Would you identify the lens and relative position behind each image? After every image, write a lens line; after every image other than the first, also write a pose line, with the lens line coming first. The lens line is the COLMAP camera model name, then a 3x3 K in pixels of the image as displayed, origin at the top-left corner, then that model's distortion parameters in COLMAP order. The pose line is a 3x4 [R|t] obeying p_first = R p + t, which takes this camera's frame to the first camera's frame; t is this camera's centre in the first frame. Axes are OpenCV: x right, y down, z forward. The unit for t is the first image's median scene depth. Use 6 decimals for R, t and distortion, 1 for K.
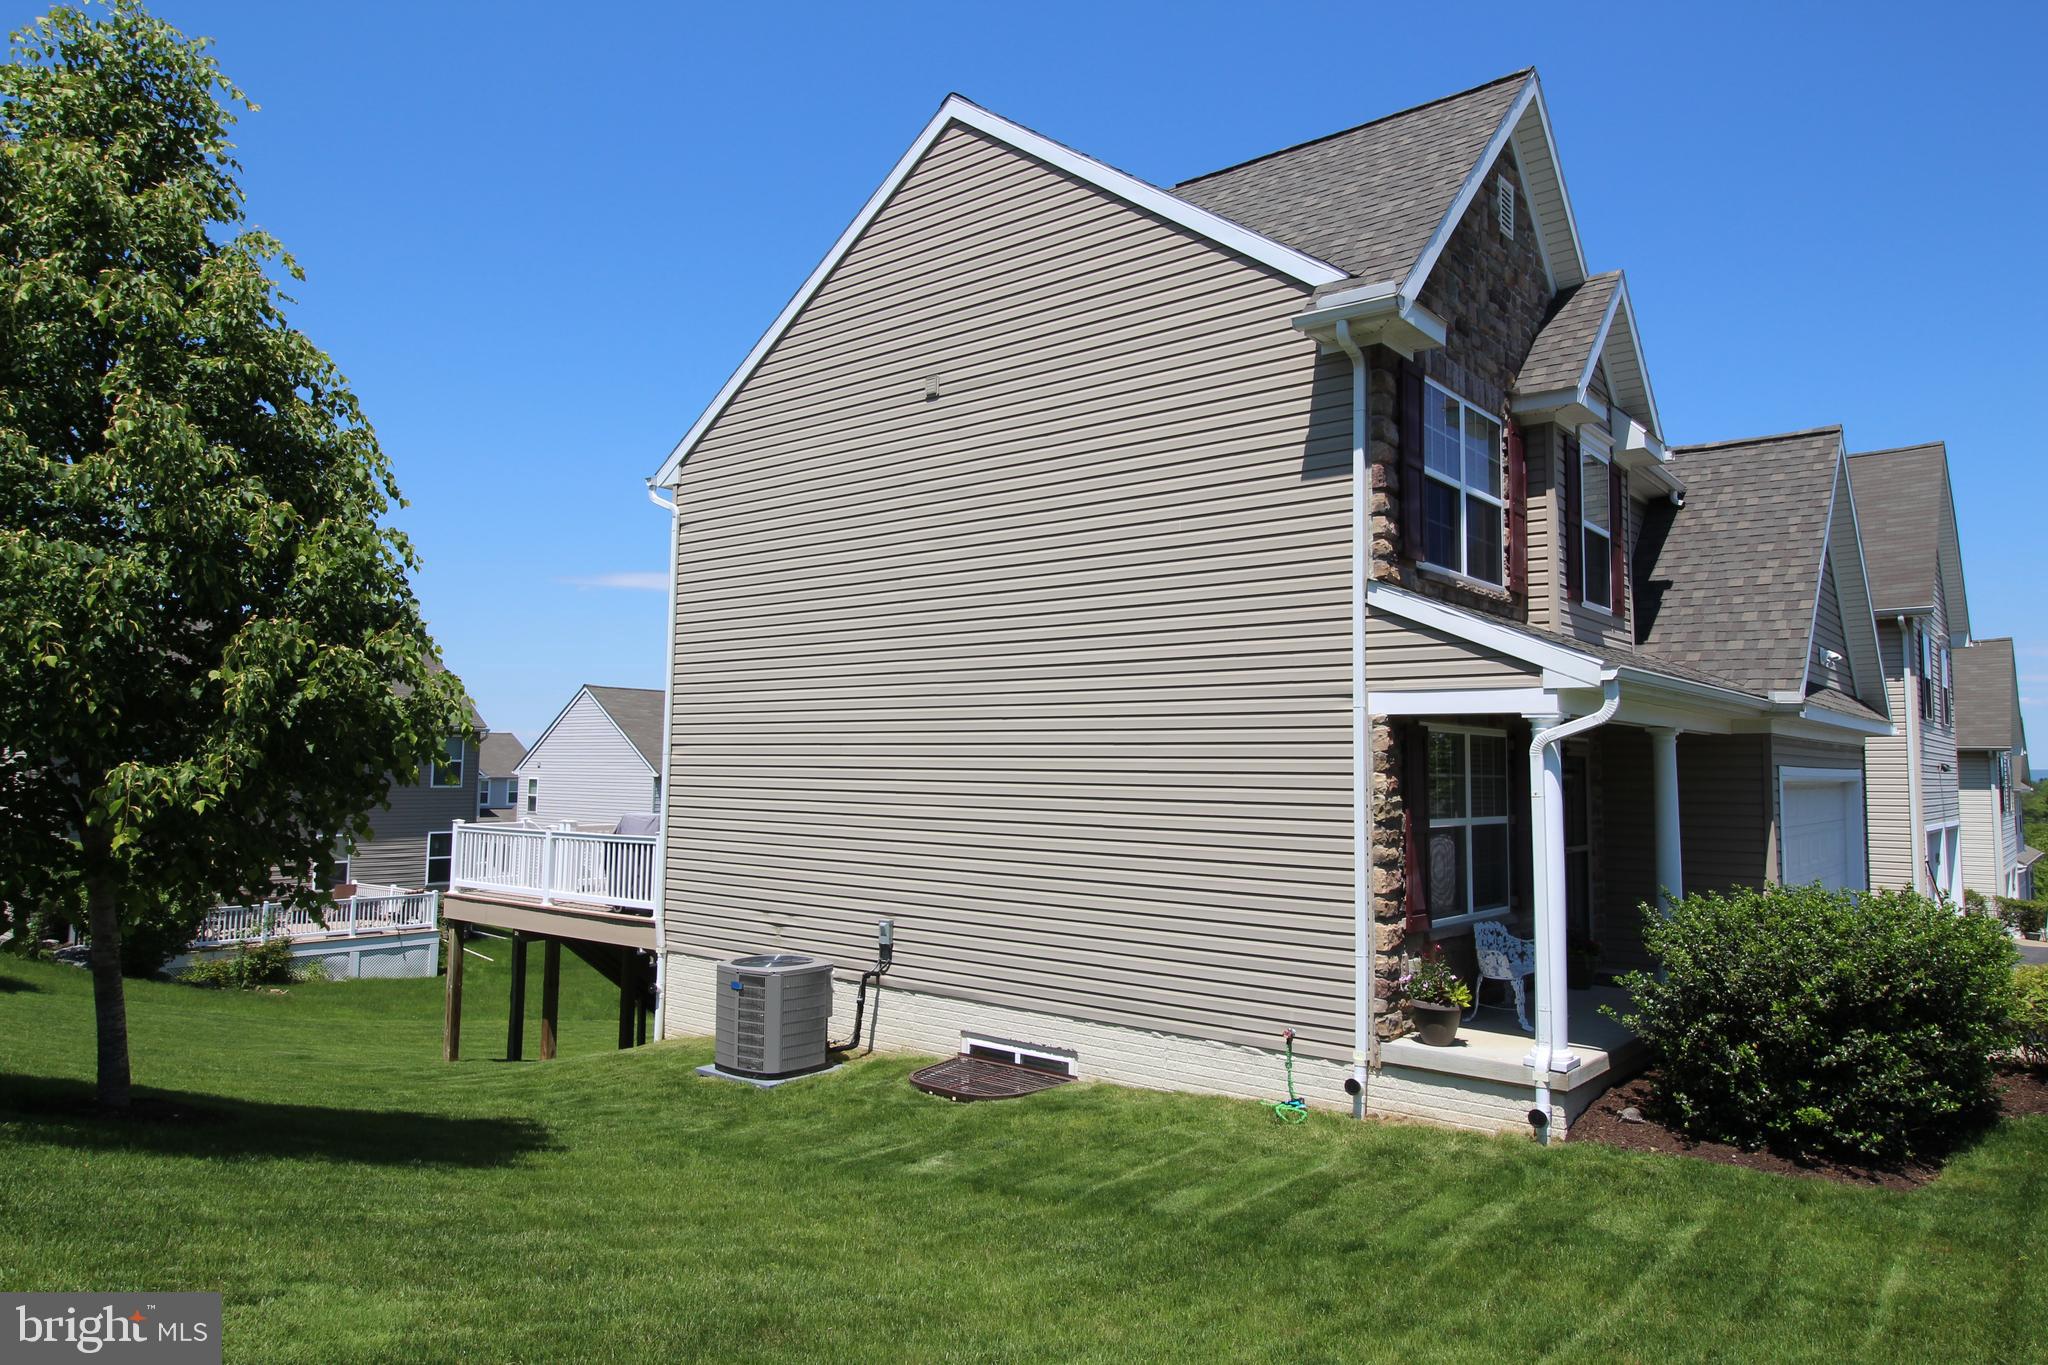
lens RADIAL K [[1287.8, 0, 1025.4], [0, 1287.8, 670.5], [0, 0, 1]] dist [-0.005508, -0.005323]
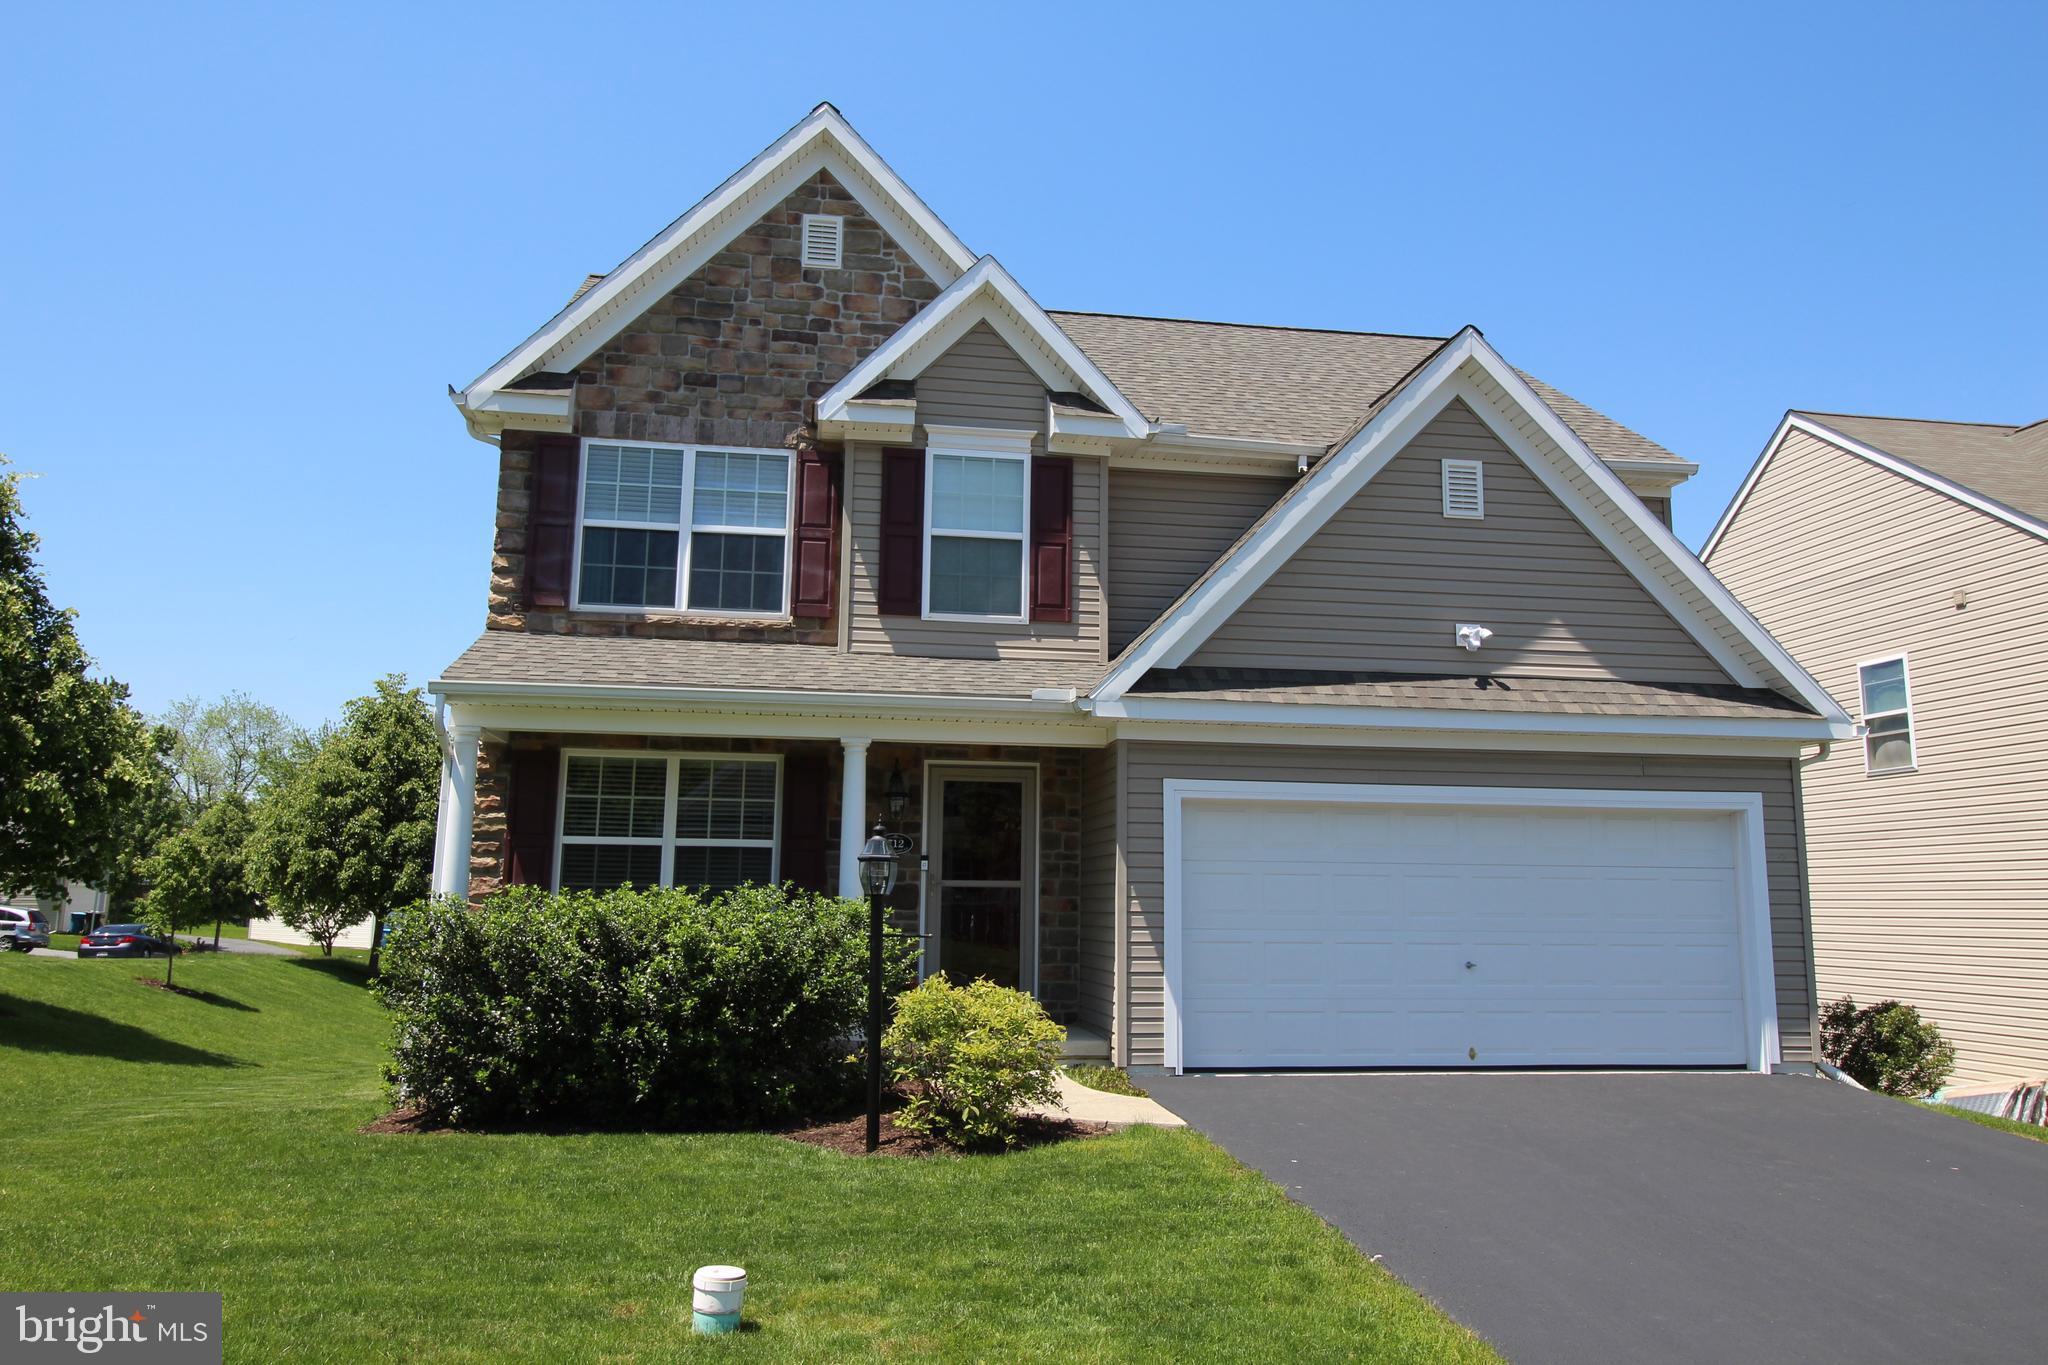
lens RADIAL K [[1435.7, 0, 1025.7], [0, 1435.7, 684.0], [0, 0, 1]] dist [-0.001742, 0.000922]
pose [[0.748180, -0.105990, -0.654975, 1.223234], [0.045763, 0.993051, -0.108423, 0.118270], [0.661915, 0.051146, 0.747831, 0.285148]]
